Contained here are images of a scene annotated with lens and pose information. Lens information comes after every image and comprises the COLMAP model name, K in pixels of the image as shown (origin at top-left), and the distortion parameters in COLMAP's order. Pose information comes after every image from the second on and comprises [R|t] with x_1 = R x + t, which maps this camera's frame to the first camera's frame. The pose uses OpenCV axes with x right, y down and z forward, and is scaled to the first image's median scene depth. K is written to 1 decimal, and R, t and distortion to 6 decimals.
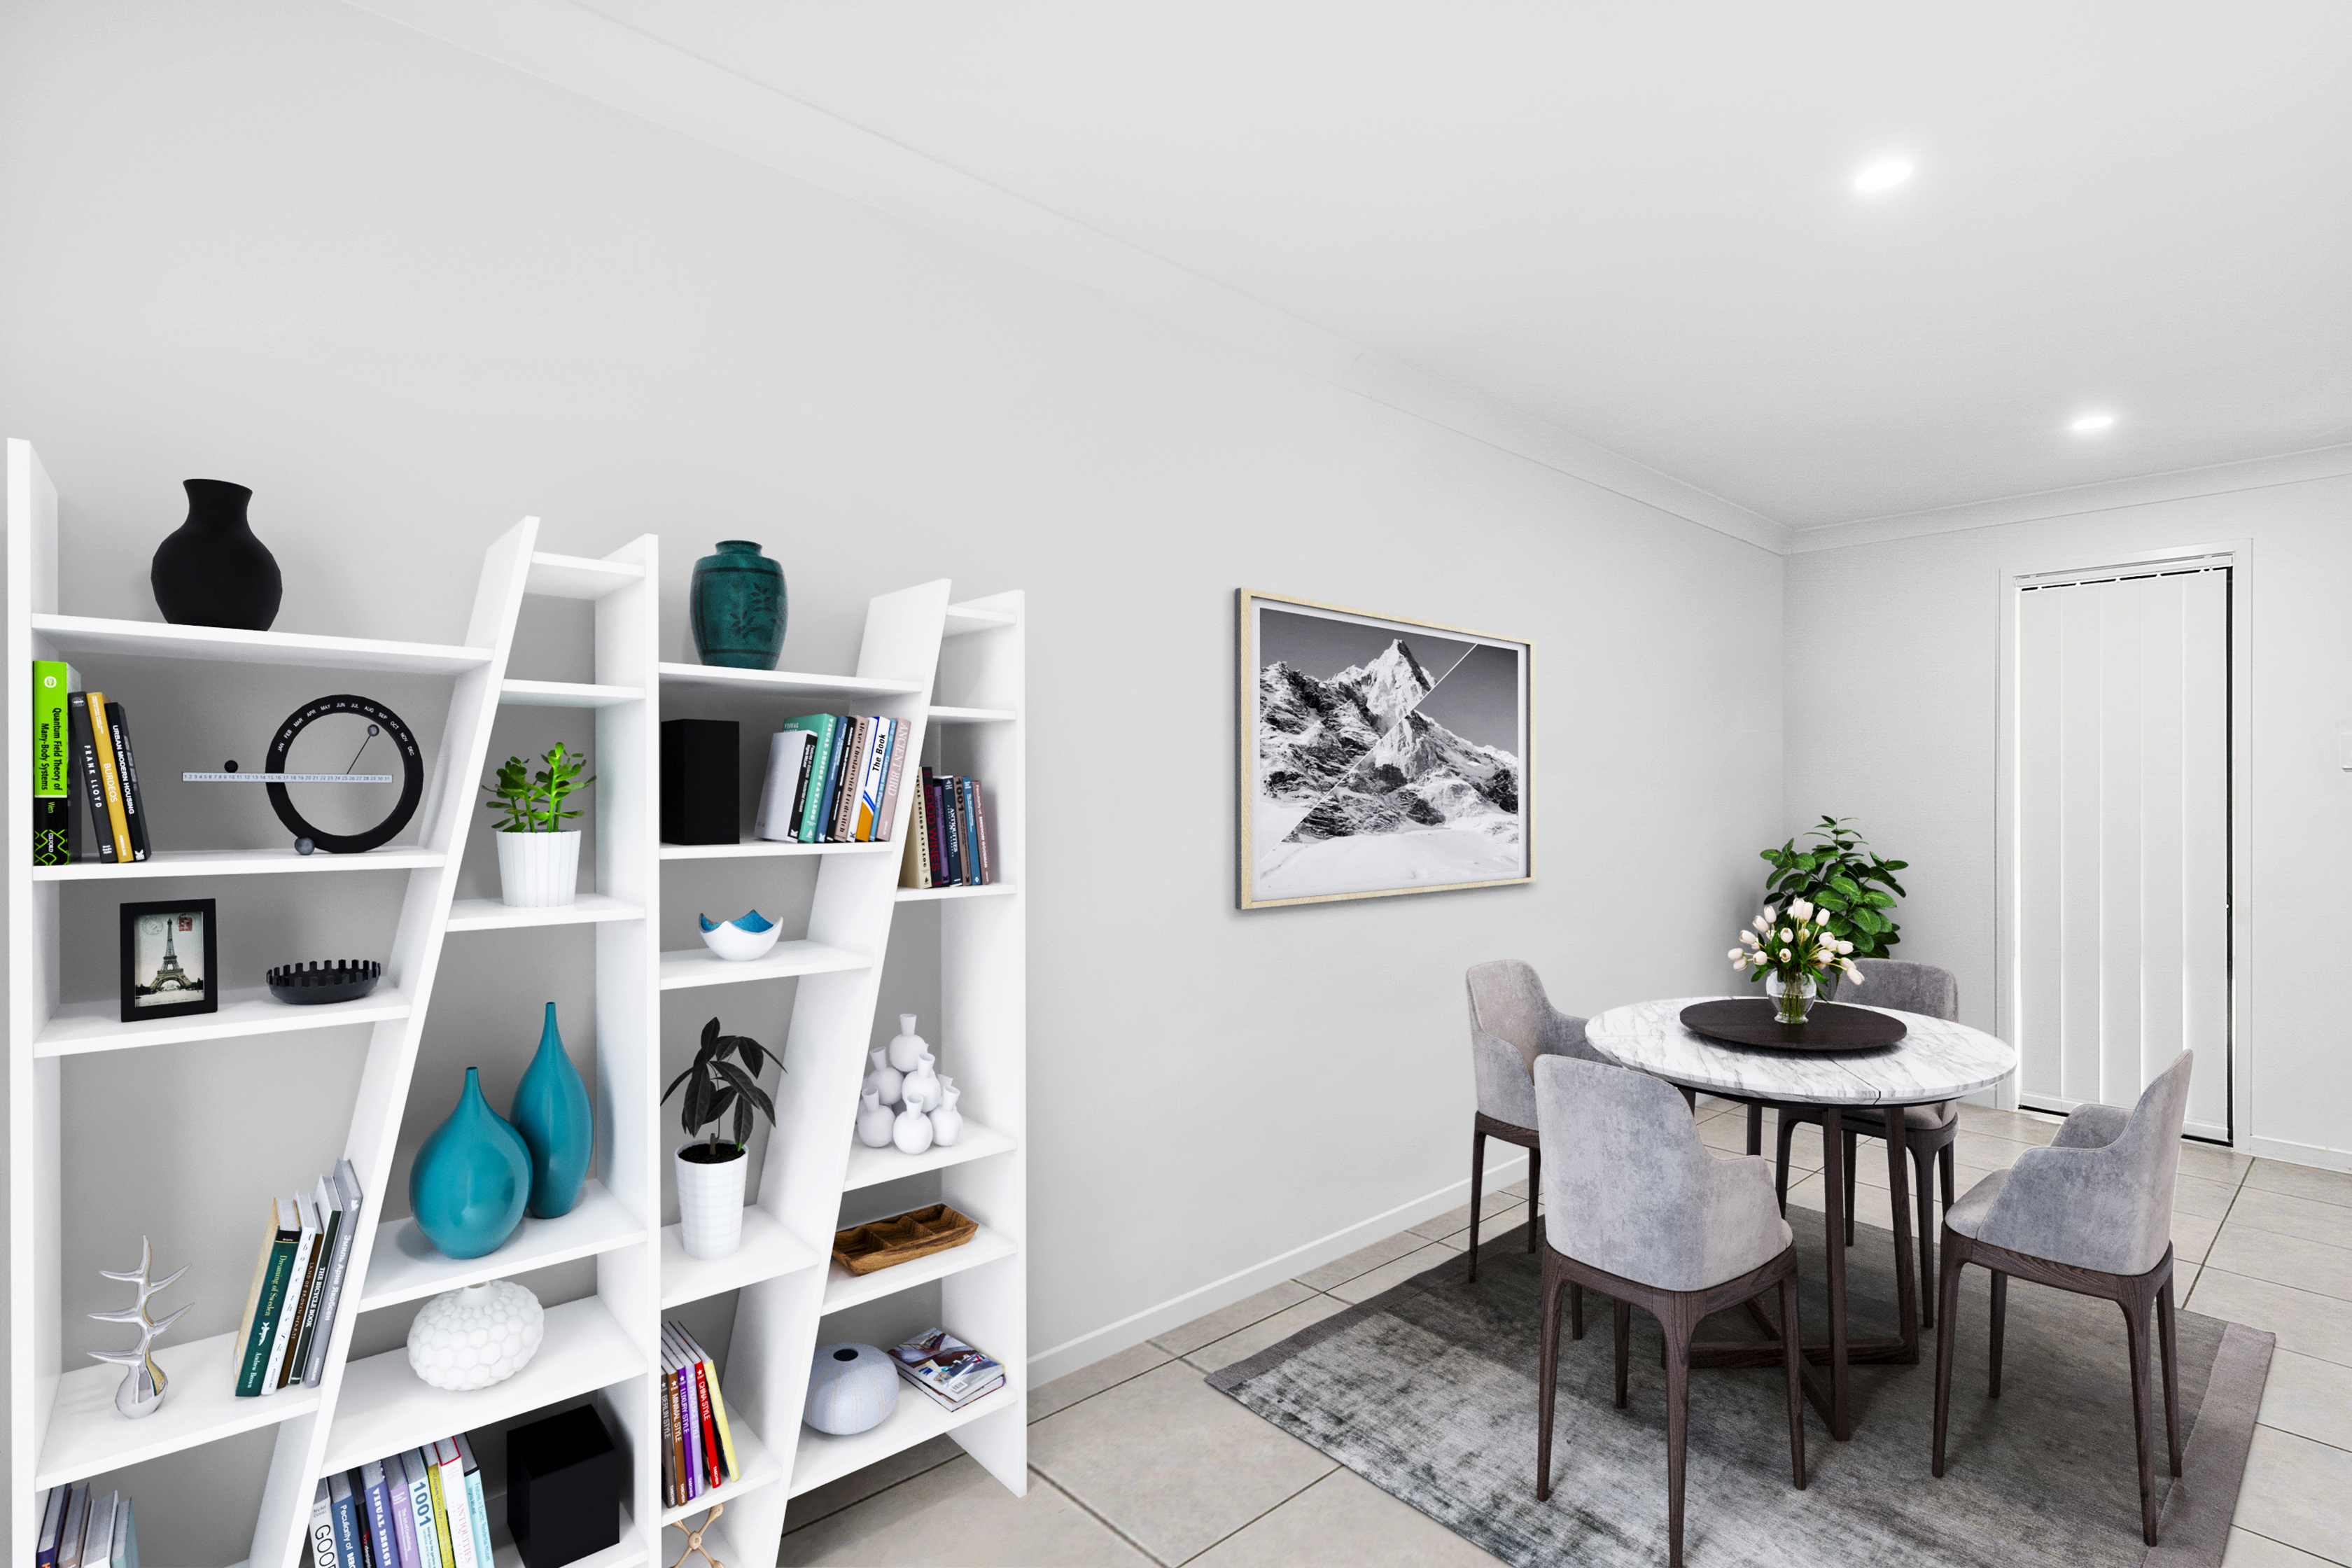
lens RADIAL K [[1116.3, 0, 1175.7], [0, 1116.3, 794.7], [0, 0, 1]] dist [-0.000006, -0.000055]
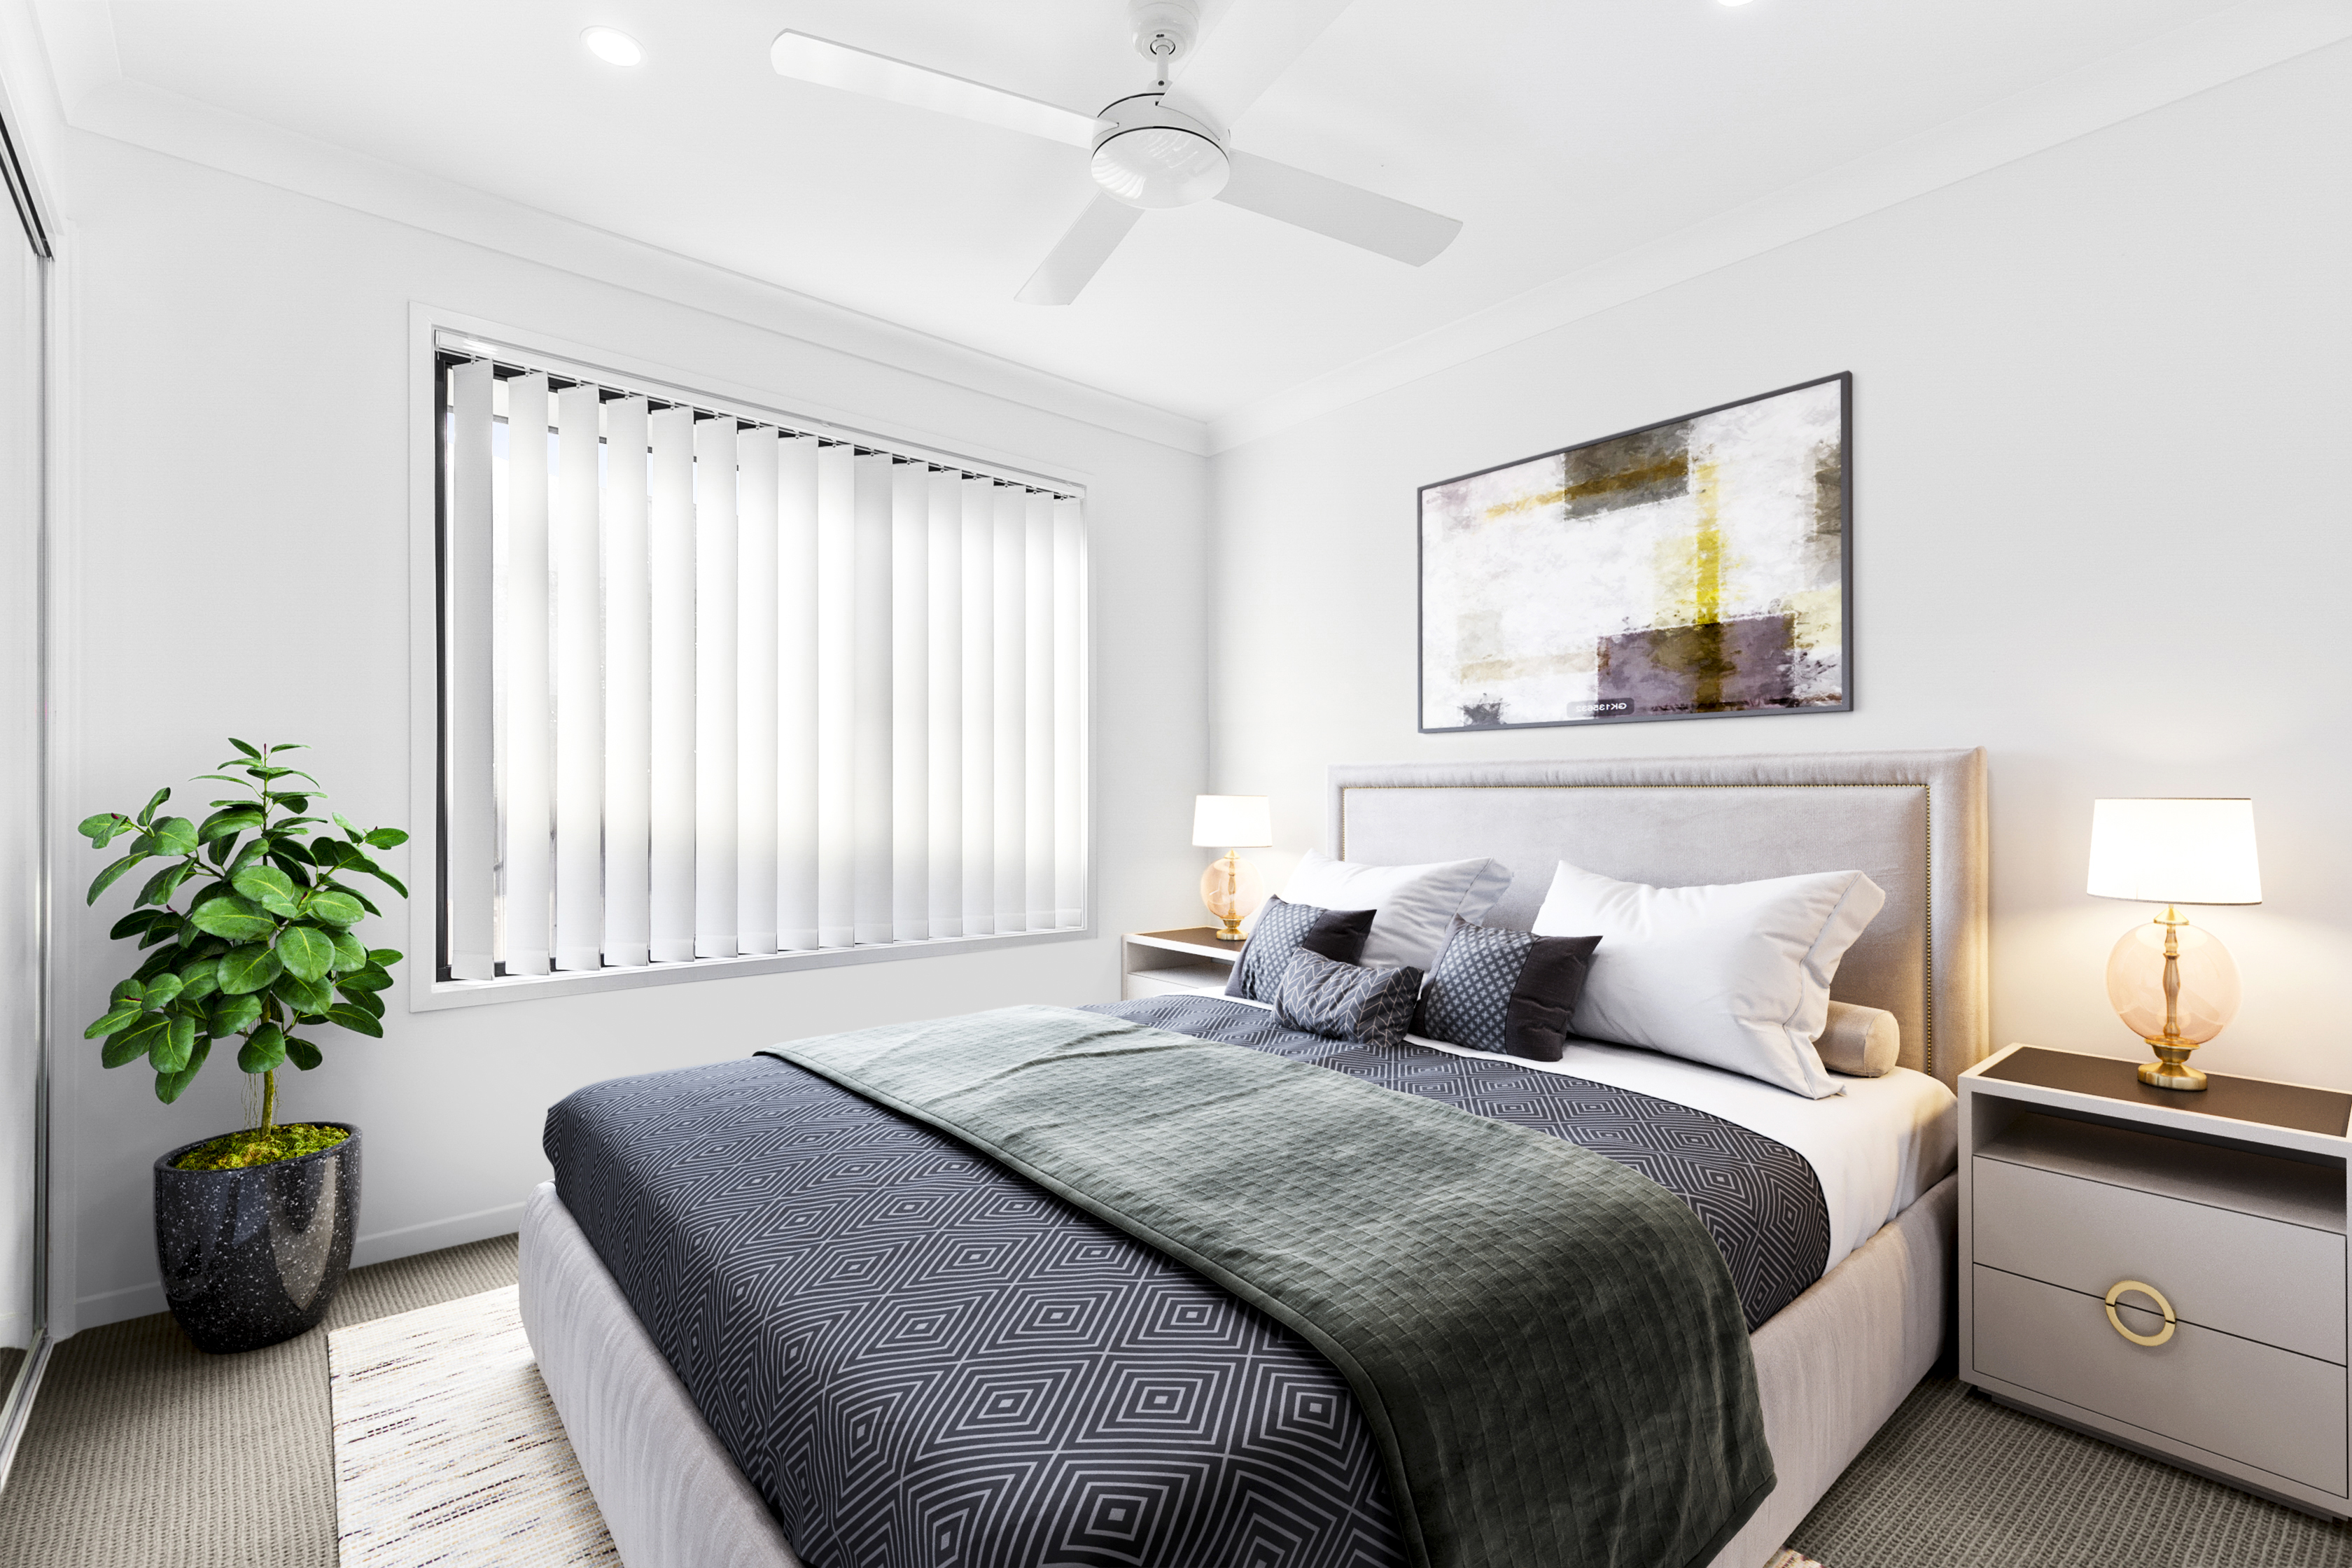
lens RADIAL K [[1116.3, 0, 1176.8], [0, 1116.3, 796.6], [0, 0, 1]] dist [-0.000006, -0.000055]
pose [[0.015601, 0.019711, 0.999684, 0.120455], [-0.004205, 0.999798, -0.019647, 0.051096], [-0.999869, -0.003897, 0.015681, 0.601681]]
